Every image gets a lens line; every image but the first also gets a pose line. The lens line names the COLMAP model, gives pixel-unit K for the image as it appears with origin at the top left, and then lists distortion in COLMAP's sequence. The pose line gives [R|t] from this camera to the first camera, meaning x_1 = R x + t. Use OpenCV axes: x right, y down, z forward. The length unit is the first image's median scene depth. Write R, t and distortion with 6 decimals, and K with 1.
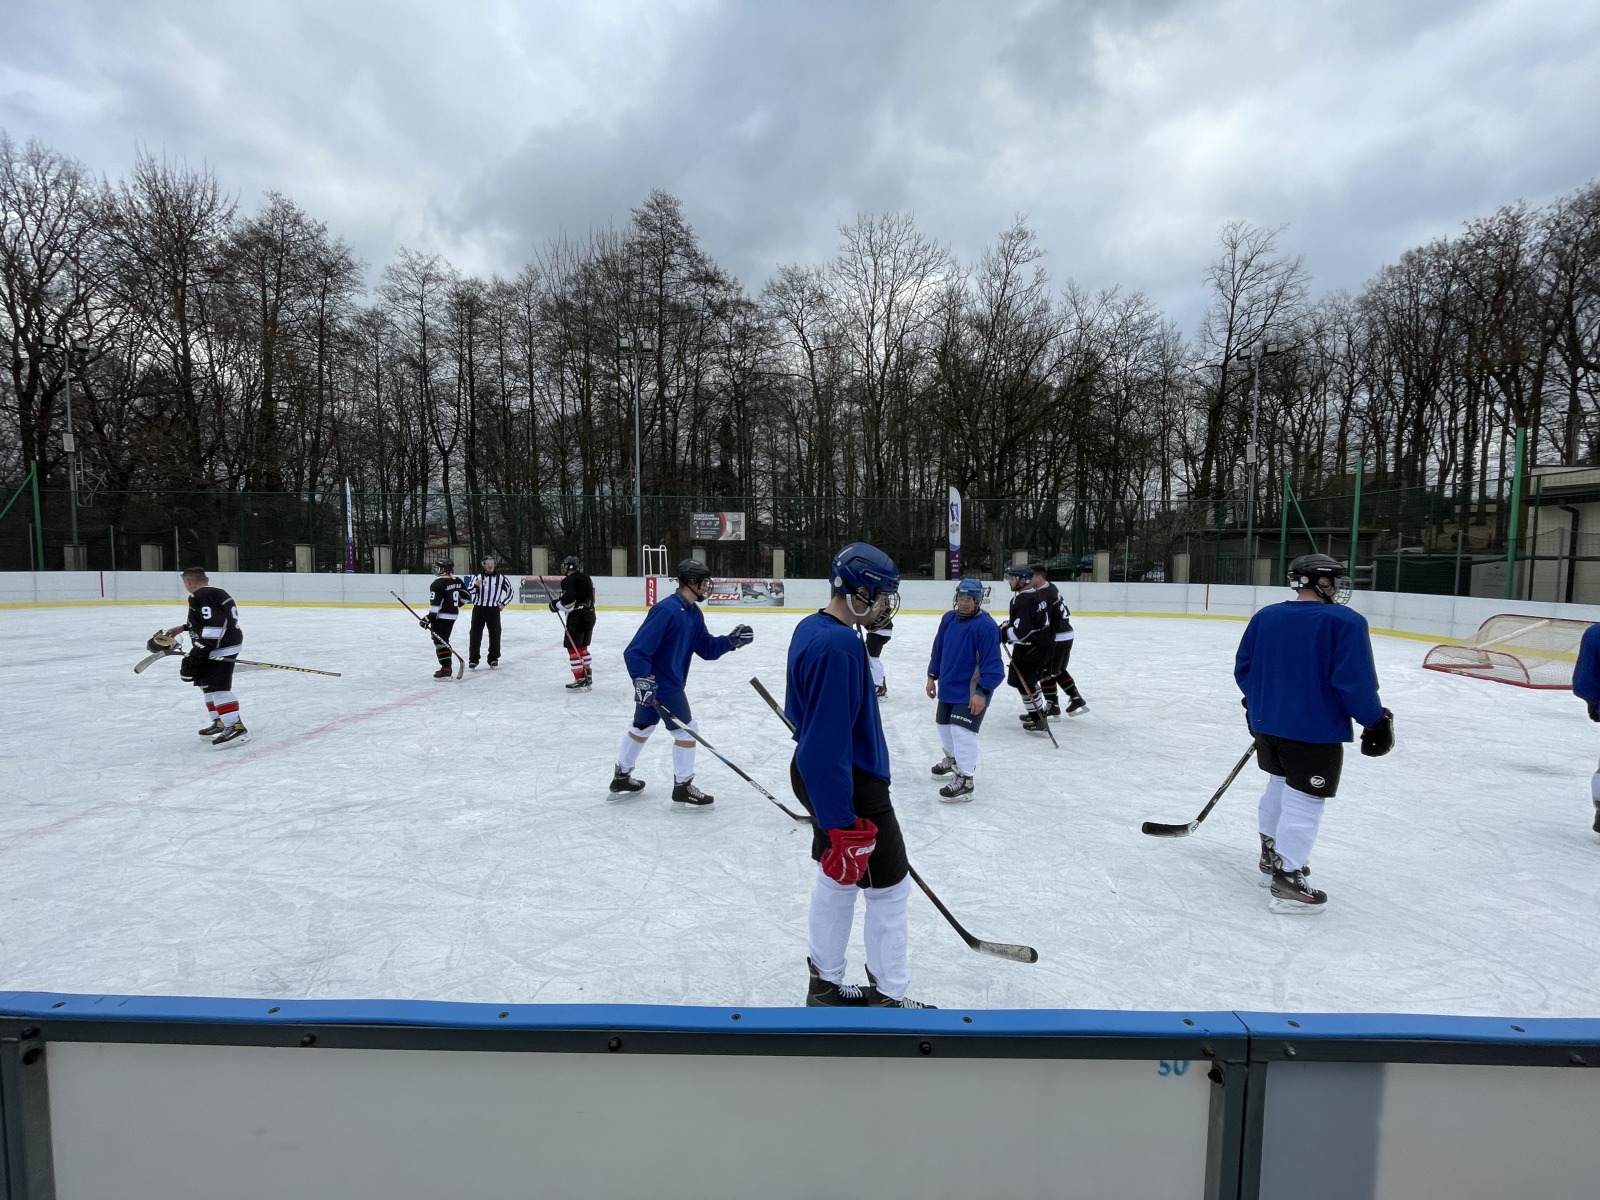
lens RADIAL K [[648.8, 0, 800.1], [0, 648.8, 597.1], [0, 0, 1]] dist [-0.007181, 0.000824]
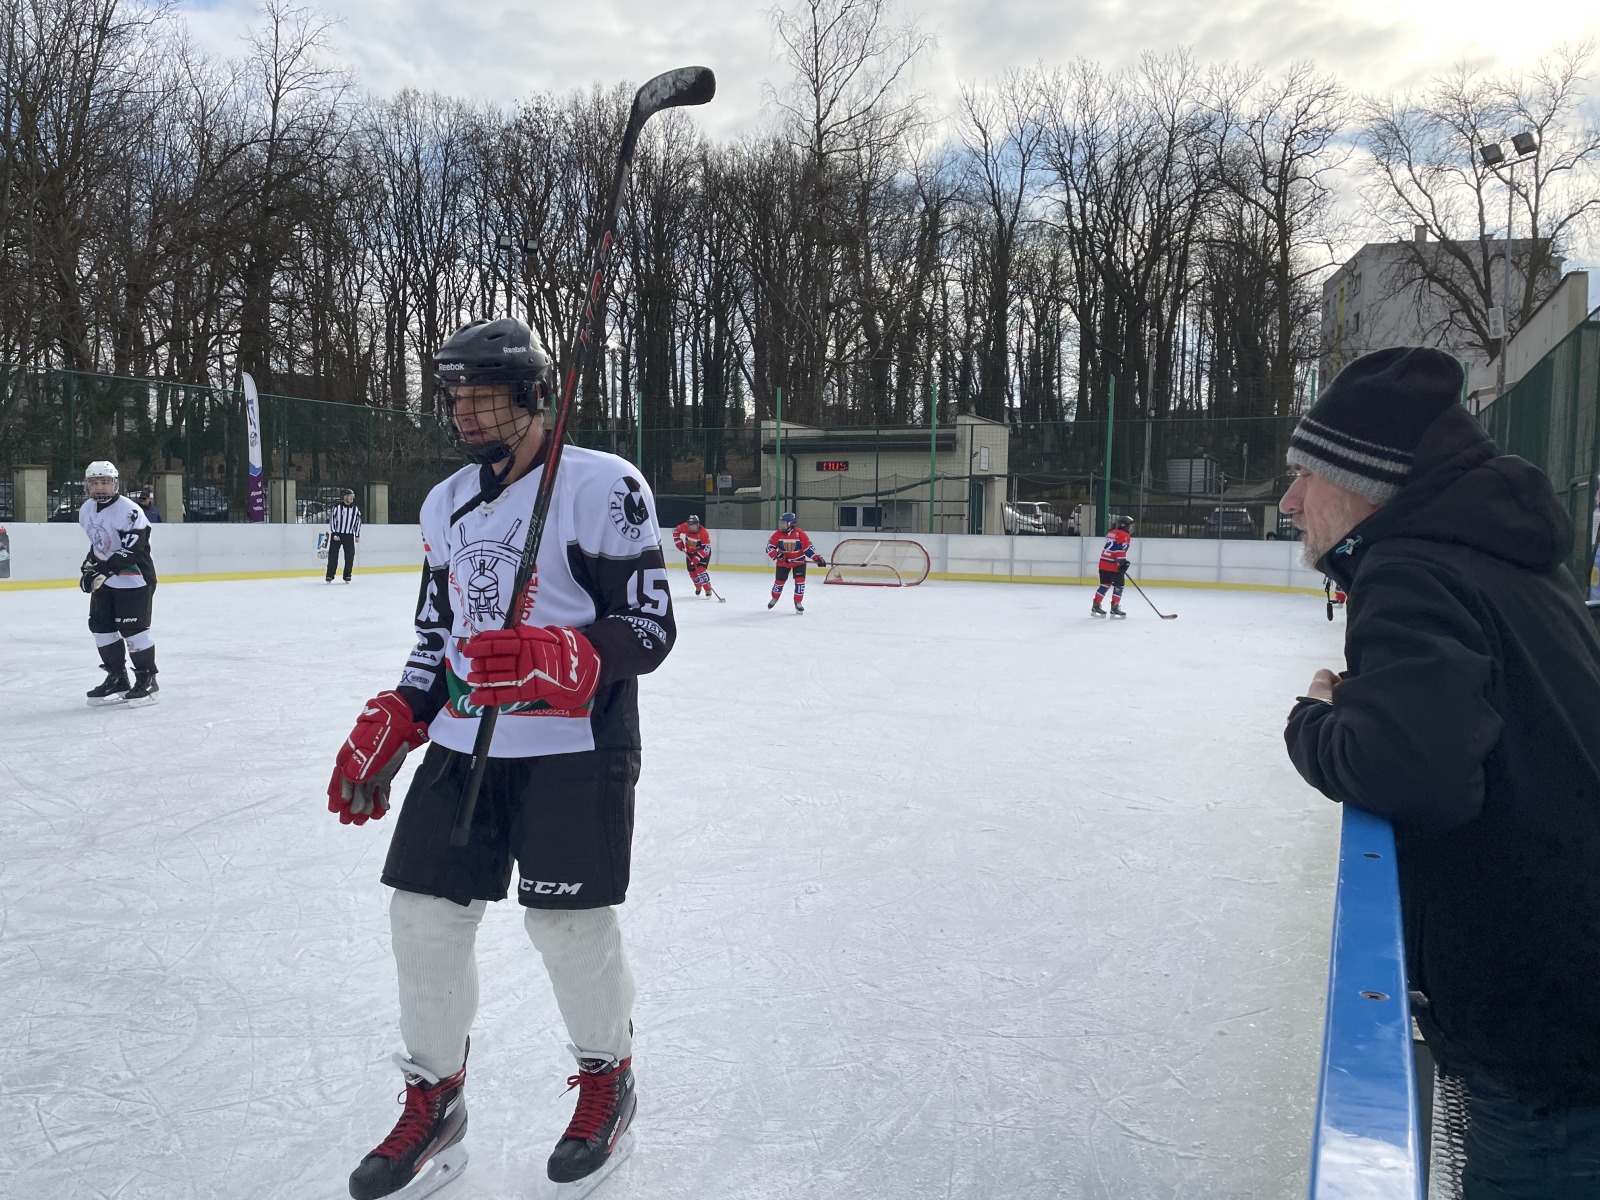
lens RADIAL K [[1198.2, 0, 814.8], [0, 1198.2, 595.4], [0, 0, 1]] dist [0.075954, -0.095875]
pose [[0.386751, -0.061085, 0.920159, -0.339906], [0.043810, 0.997894, 0.047832, 0.005503], [-0.921143, 0.021813, 0.388613, 0.035673]]
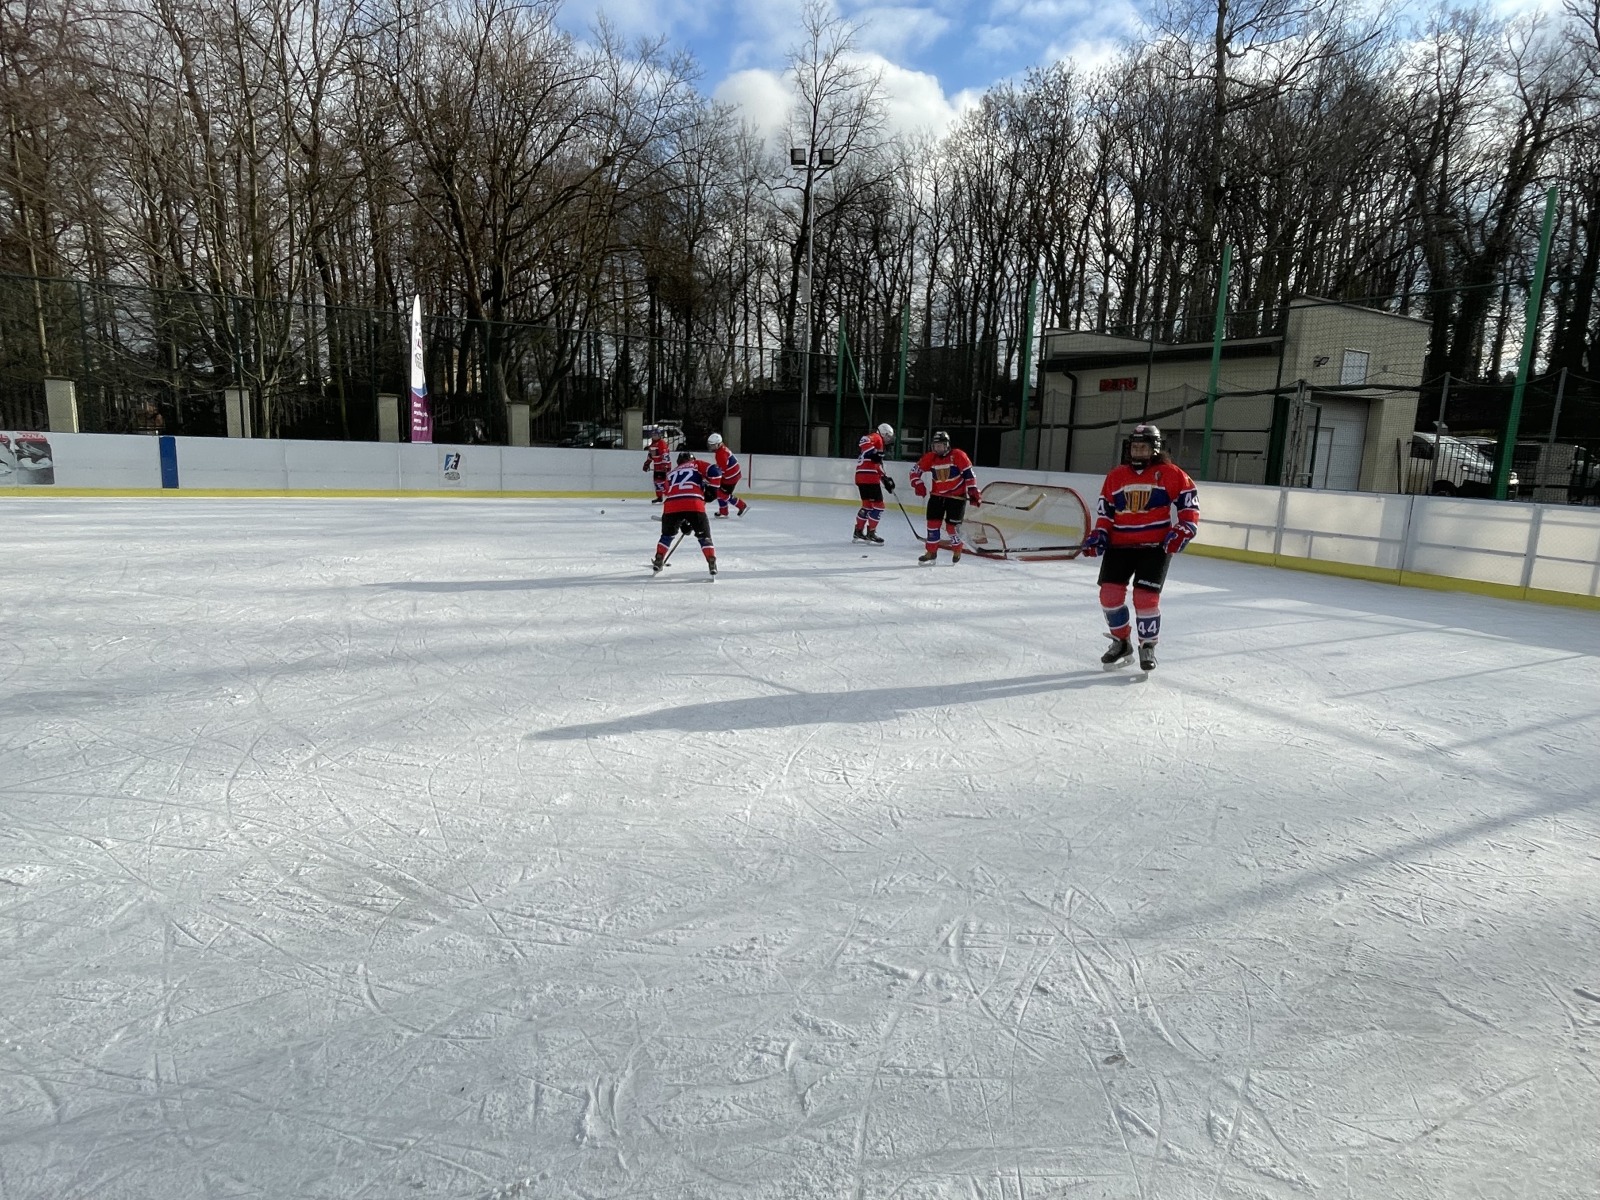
lens RADIAL K [[889.2, 0, 806.8], [0, 889.2, 588.6], [0, 0, 1]] dist [-0.004066, -0.000334]
pose [[0.850039, -0.061546, 0.523111, 0.061056], [0.001571, 0.993442, 0.114330, 0.009137], [-0.526717, -0.096364, 0.844561, 0.026559]]
